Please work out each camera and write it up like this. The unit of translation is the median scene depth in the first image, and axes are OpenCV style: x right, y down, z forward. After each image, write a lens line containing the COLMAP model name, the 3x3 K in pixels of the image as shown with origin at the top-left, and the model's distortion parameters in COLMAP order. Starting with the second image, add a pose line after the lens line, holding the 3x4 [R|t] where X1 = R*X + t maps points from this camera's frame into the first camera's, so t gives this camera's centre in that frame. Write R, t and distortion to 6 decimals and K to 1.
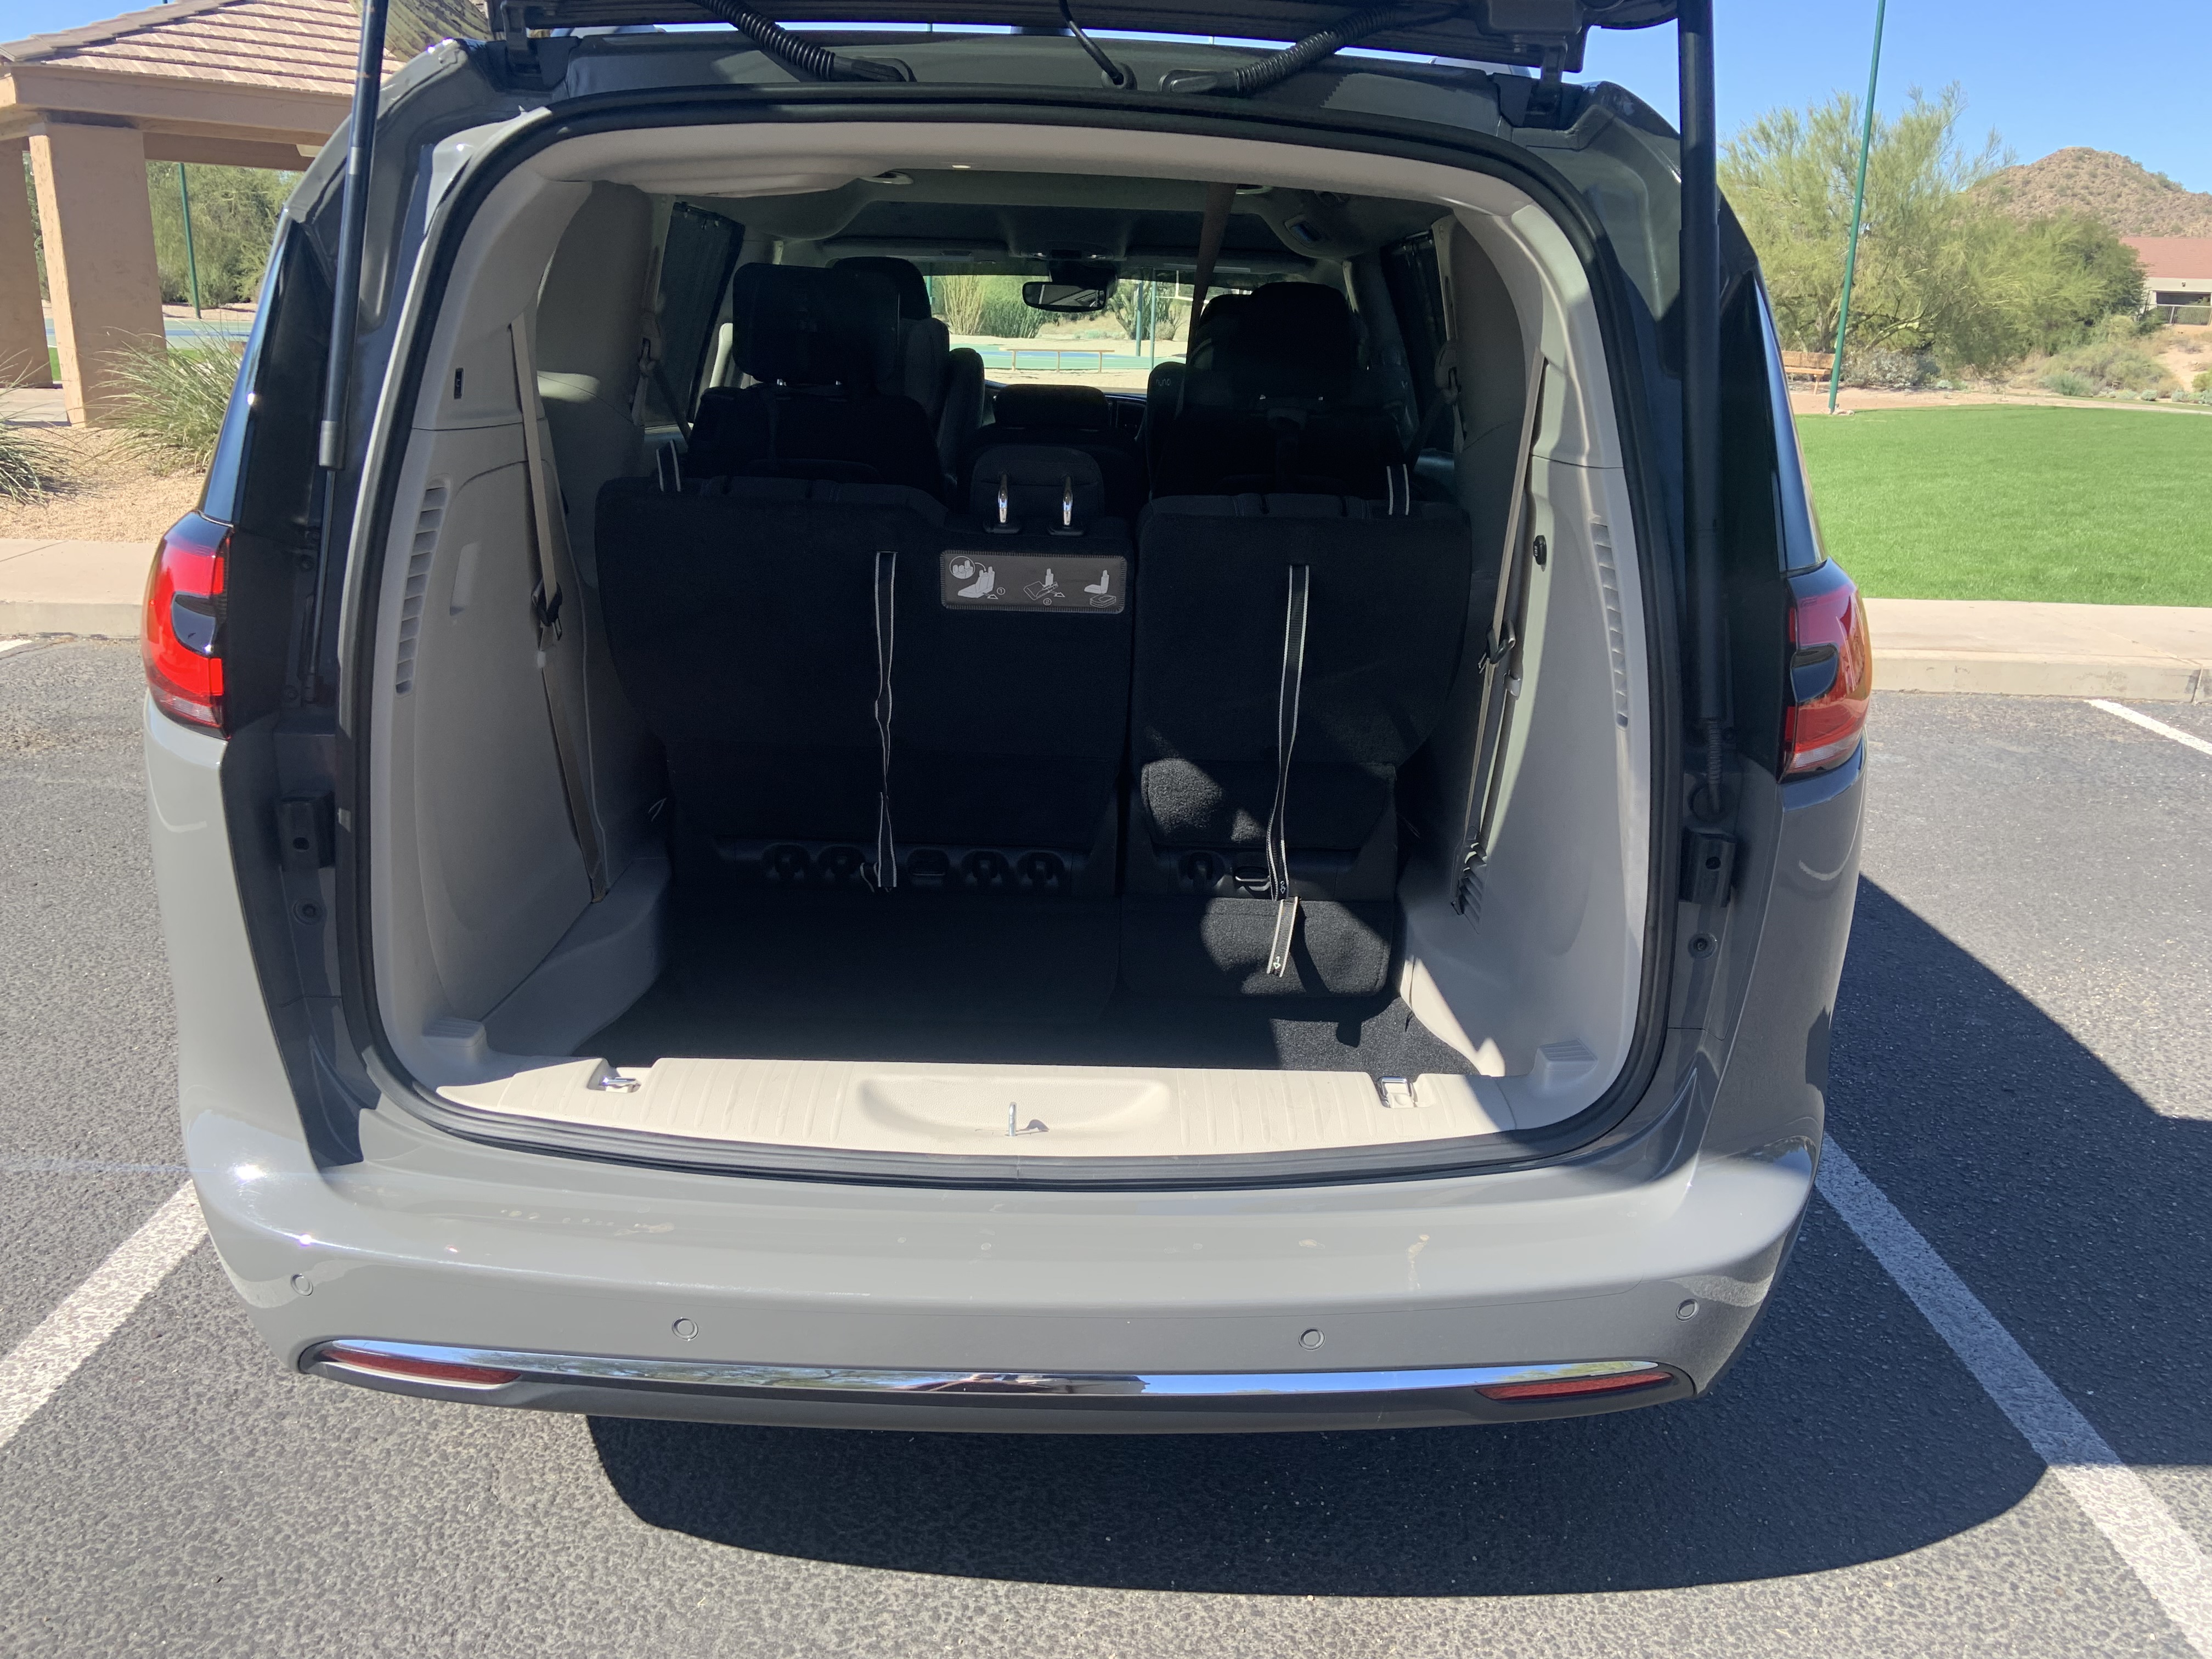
lens RADIAL K [[1669.1, 0, 1141.0], [0, 1669.1, 811.6], [0, 0, 1]] dist [0.067229, -0.086497]
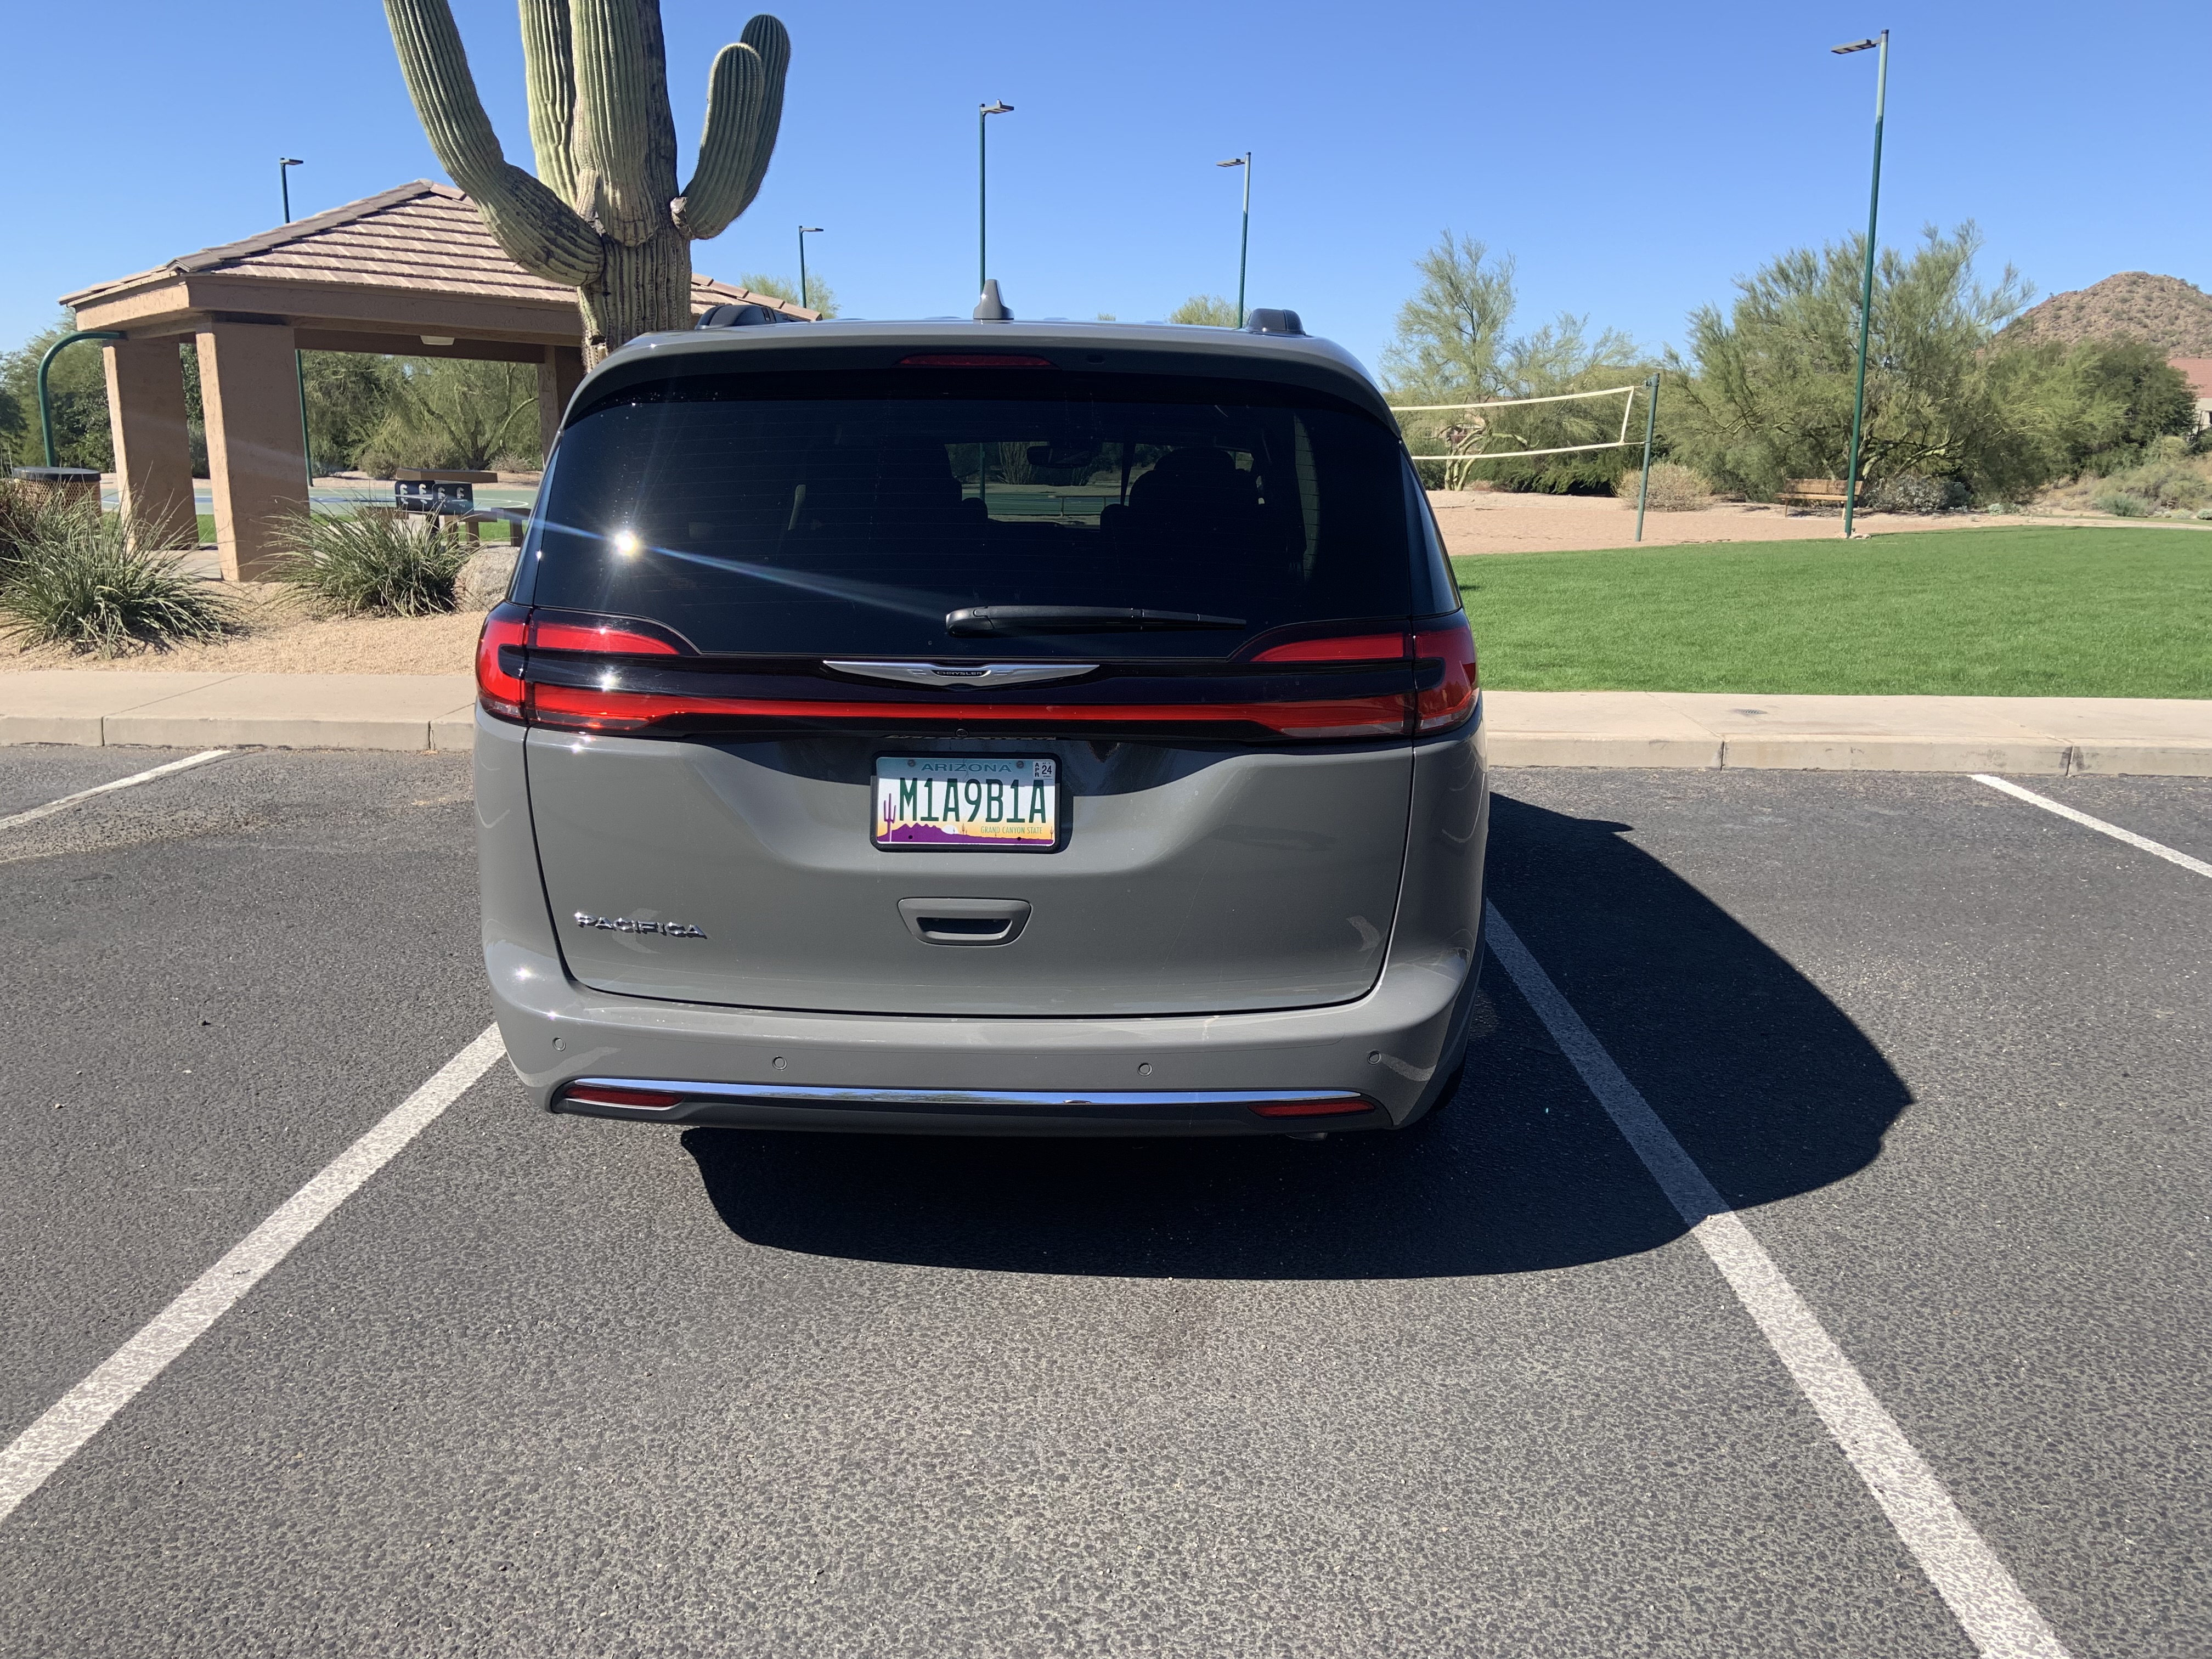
lens RADIAL K [[1669.1, 0, 1118.9], [0, 1669.1, 822.7], [0, 0, 1]] dist [0.067229, -0.086497]
pose [[0.998728, -0.014370, -0.048341, 0.030136], [0.010721, 0.997132, -0.074921, 0.036115], [0.049279, 0.074307, 0.996017, -0.131160]]
